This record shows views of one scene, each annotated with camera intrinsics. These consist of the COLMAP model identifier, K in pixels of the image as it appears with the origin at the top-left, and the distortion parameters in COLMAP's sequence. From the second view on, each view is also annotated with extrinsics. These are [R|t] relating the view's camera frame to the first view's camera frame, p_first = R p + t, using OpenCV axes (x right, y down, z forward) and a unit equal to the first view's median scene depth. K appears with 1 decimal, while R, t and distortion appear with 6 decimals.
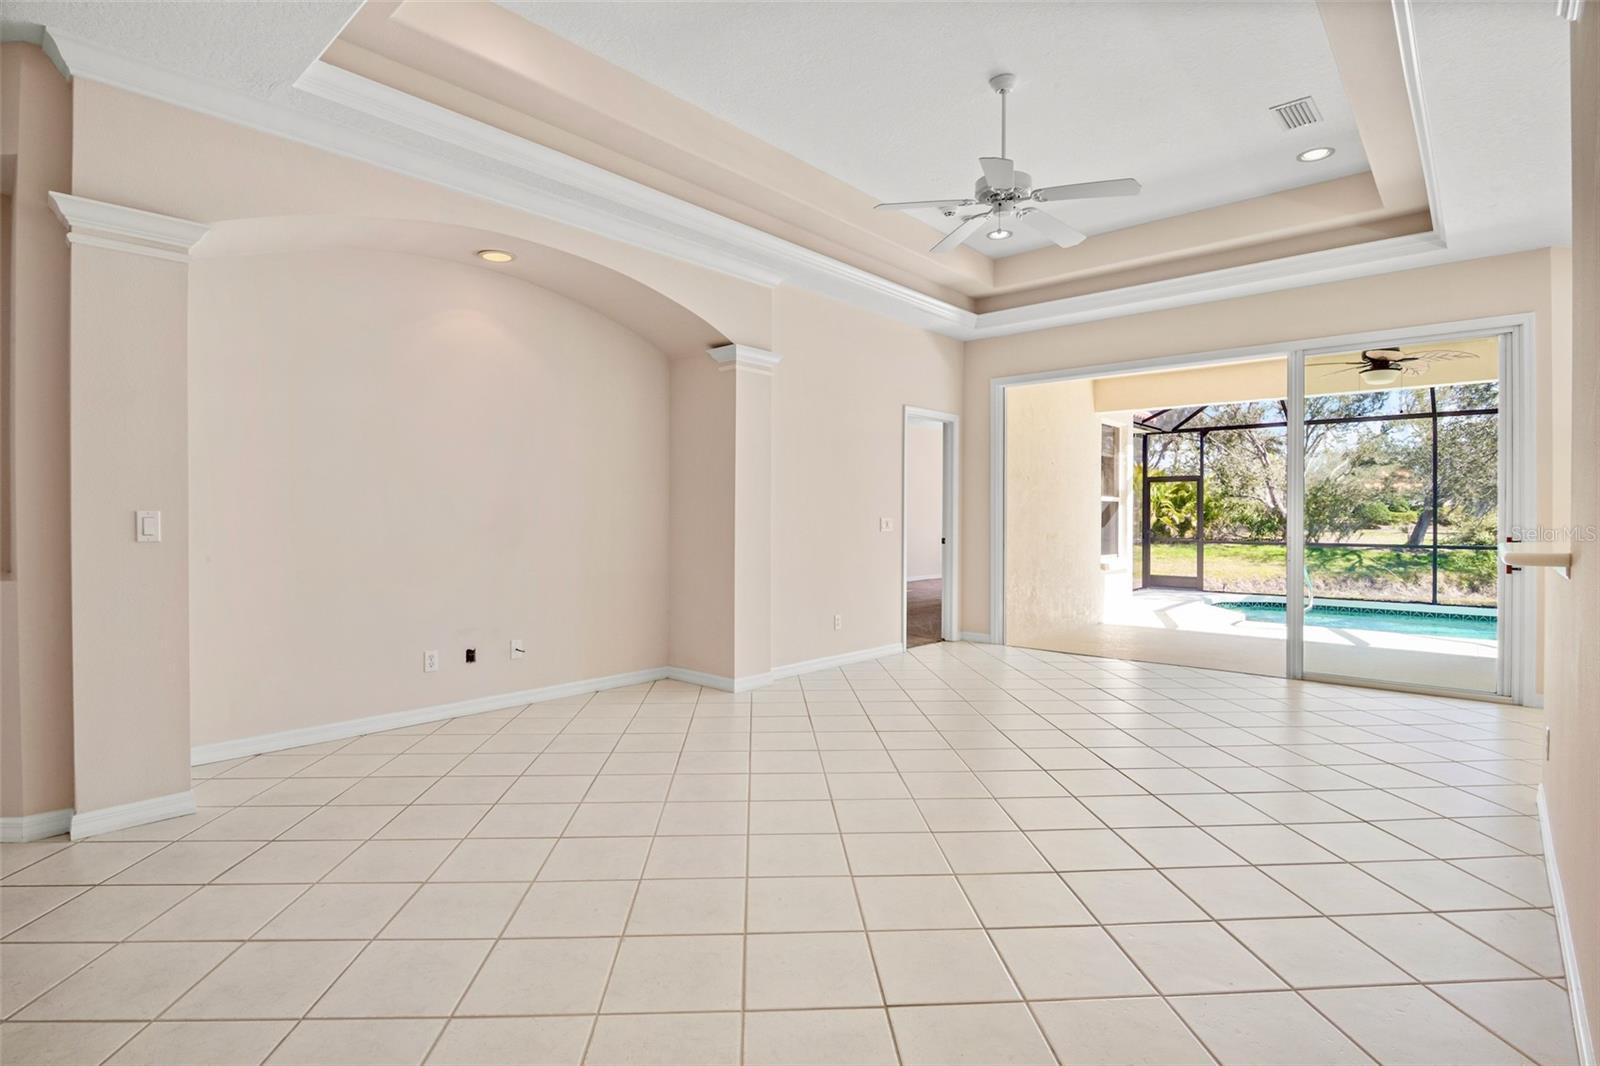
lens RADIAL K [[784.3, 0, 798.2], [0, 784.3, 508.7], [0, 0, 1]] dist [-0.022185, 0.000675]
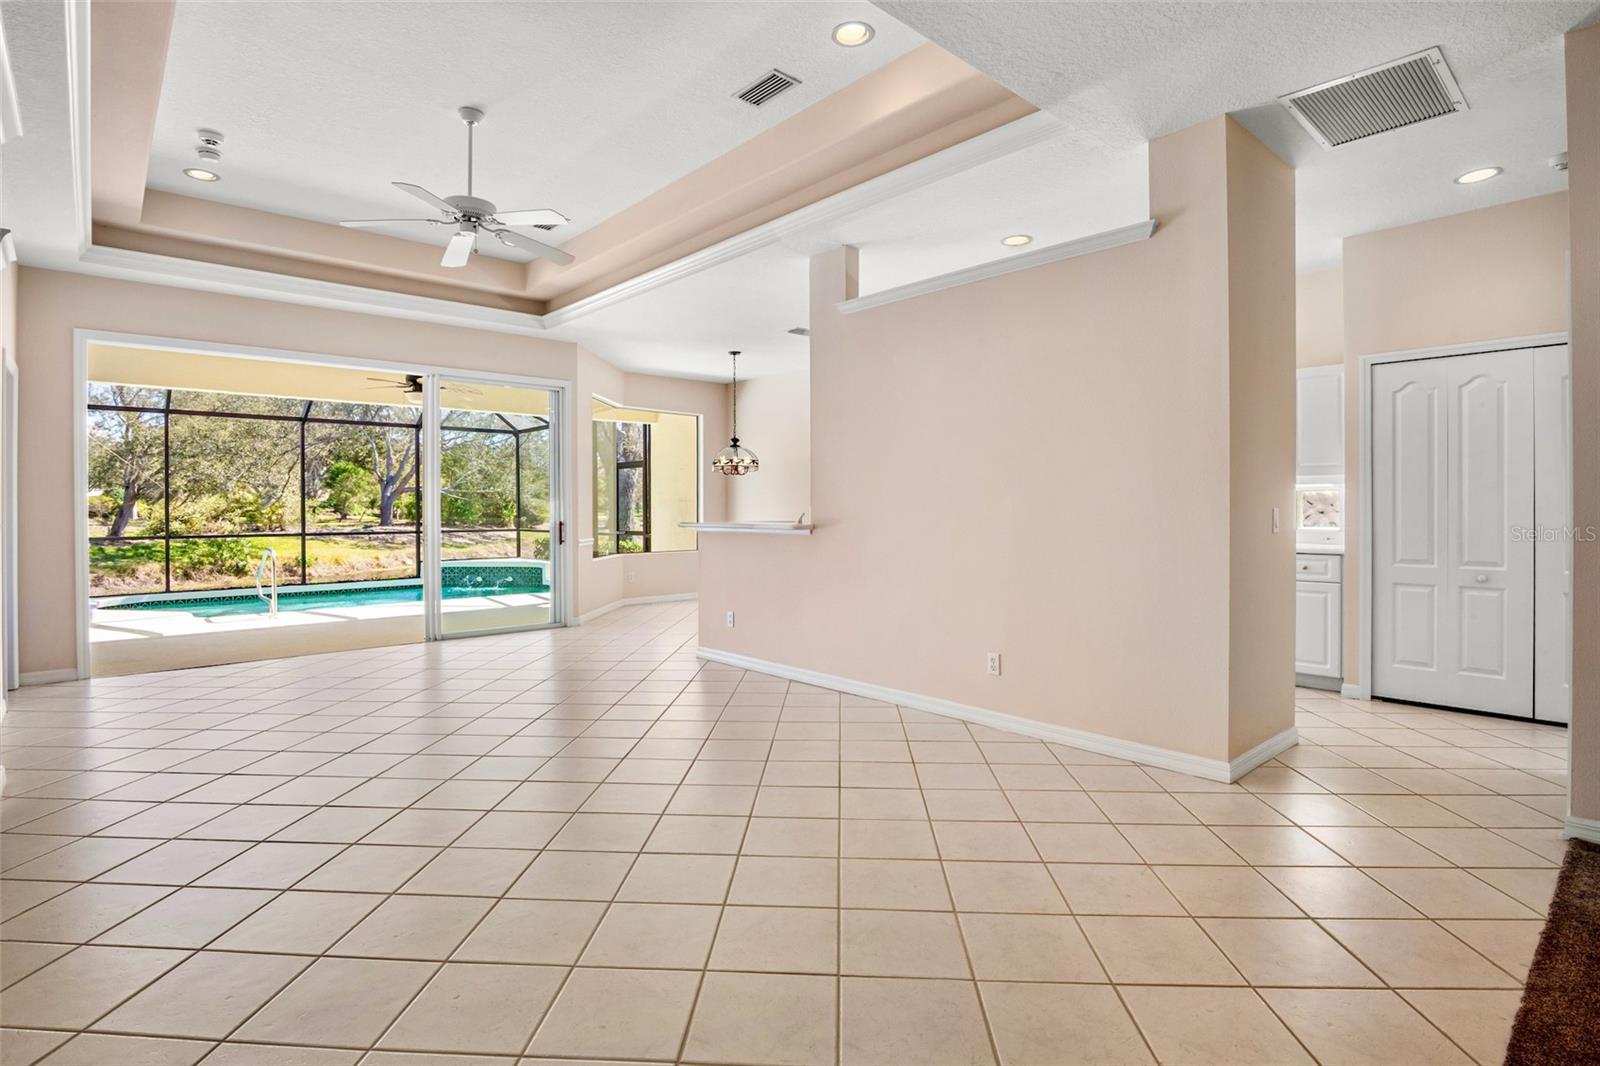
lens RADIAL K [[791.3, 0, 802.8], [0, 791.3, 512.8], [0, 0, 1]] dist [-0.022664, -0.000348]
pose [[0.101273, -0.011356, 0.994794, -0.215765], [-0.004973, 0.999917, 0.011920, -0.000880], [-0.994846, -0.006155, 0.101208, 0.115675]]
